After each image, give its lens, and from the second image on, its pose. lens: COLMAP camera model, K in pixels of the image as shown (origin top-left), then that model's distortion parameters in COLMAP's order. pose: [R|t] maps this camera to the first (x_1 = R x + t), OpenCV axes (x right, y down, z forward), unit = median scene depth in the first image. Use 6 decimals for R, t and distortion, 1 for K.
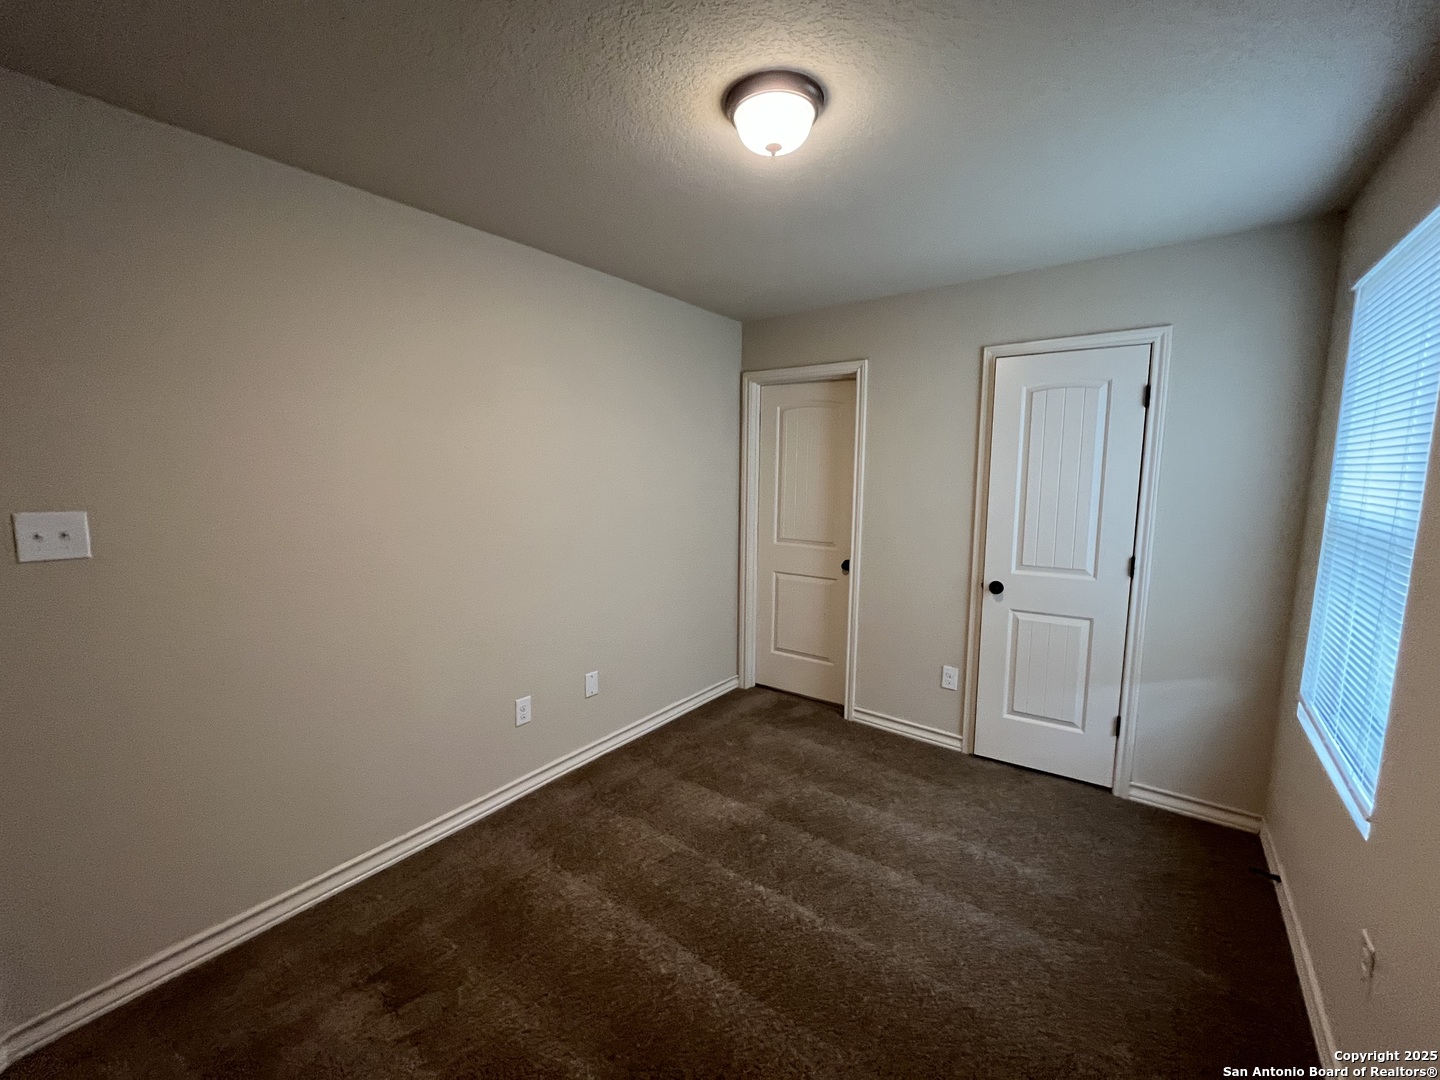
lens RADIAL K [[579.2, 0, 719.6], [0, 579.2, 539.9], [0, 0, 1]] dist [-0.000574, -0.000678]
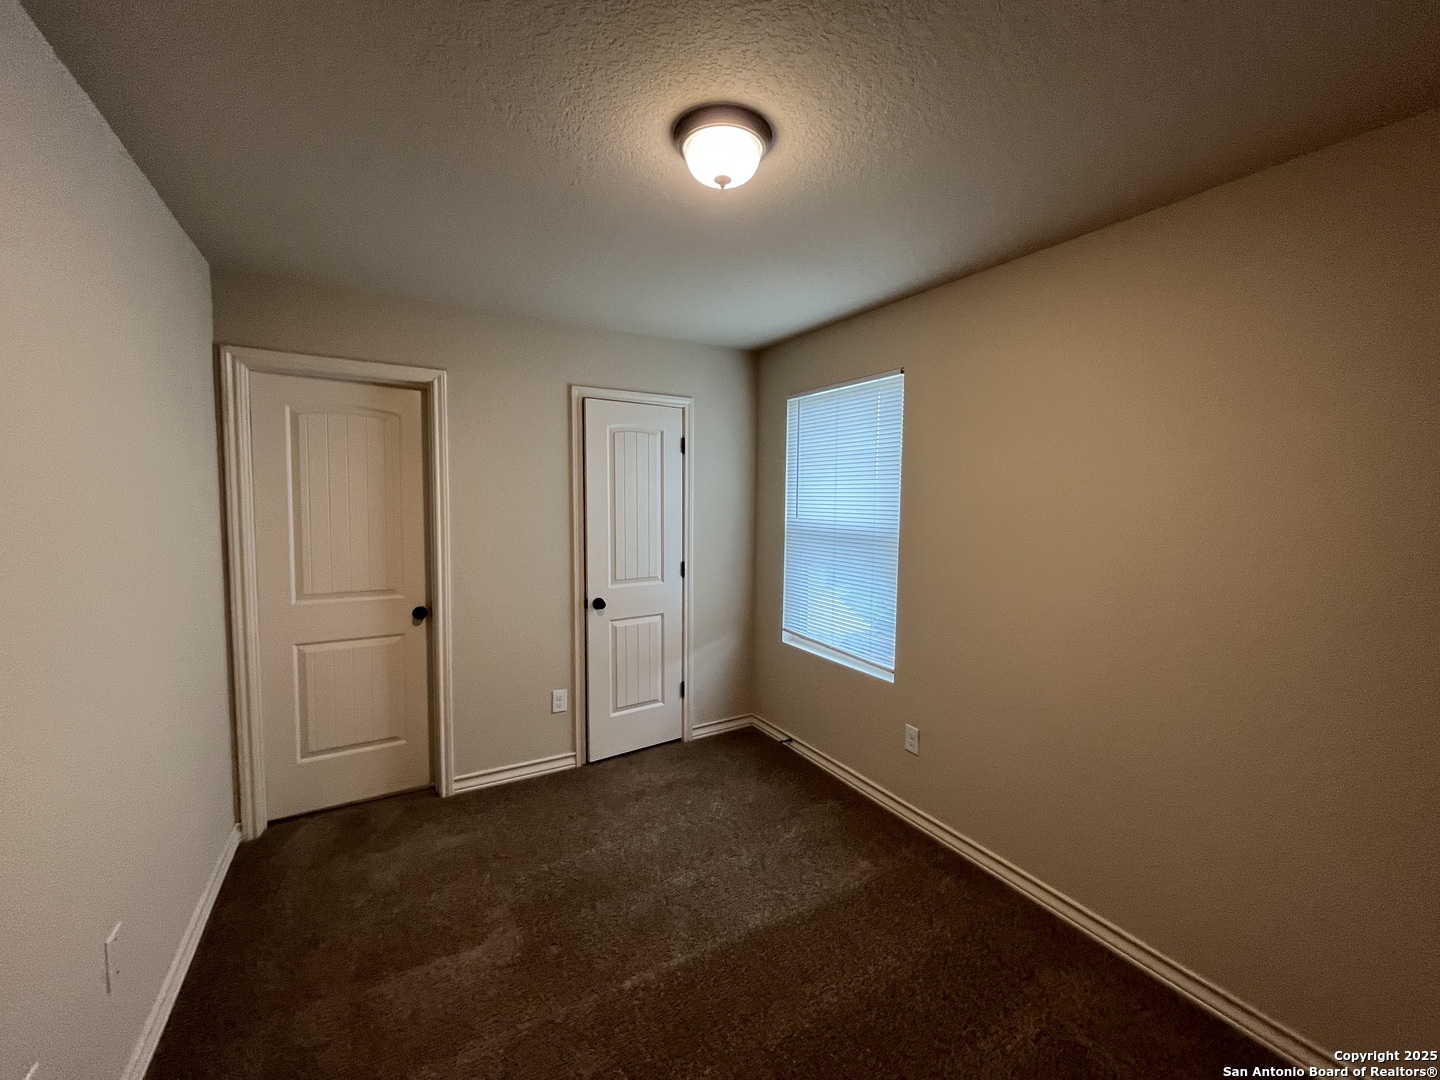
lens RADIAL K [[579.2, 0, 719.6], [0, 579.2, 539.9], [0, 0, 1]] dist [-0.000574, -0.000678]
pose [[0.381815, -0.070070, 0.921579, -0.428306], [0.104884, 0.993966, 0.032120, -0.048400], [-0.918268, 0.084395, 0.386860, 0.330434]]
